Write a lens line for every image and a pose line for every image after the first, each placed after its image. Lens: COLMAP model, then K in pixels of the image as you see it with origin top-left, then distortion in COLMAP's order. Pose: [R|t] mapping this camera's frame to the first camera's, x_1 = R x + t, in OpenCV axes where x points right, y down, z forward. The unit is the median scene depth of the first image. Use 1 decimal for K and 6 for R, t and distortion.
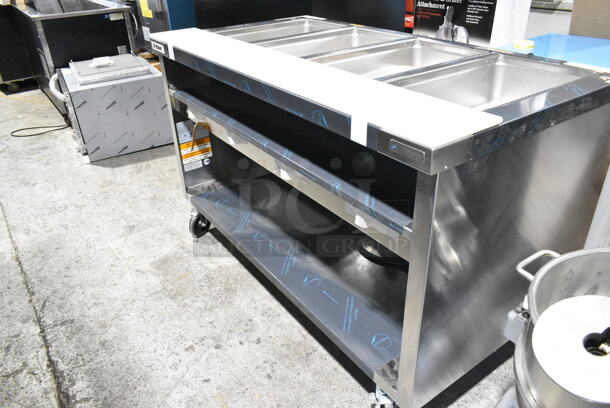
lens RADIAL K [[467.8, 0, 309.6], [0, 467.8, 203.1], [0, 0, 1]] dist [-0.000003, 0.000039]
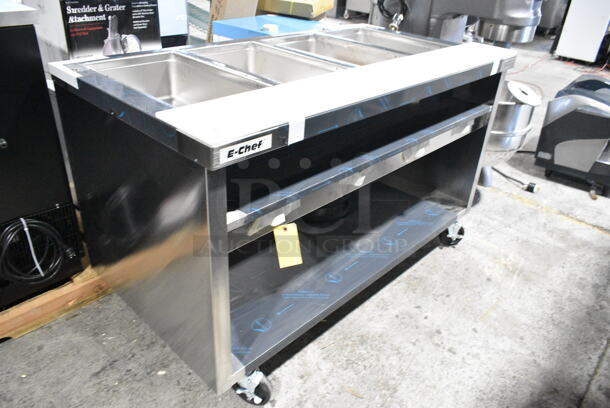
lens RADIAL K [[467.8, 0, 309.6], [0, 467.8, 203.1], [0, 0, 1]] dist [-0.000003, 0.000039]
pose [[-0.196835, -0.467319, 0.861898, -0.827102], [0.444098, 0.741245, 0.503321, -0.520348], [-0.874090, 0.481839, 0.061633, 0.941794]]
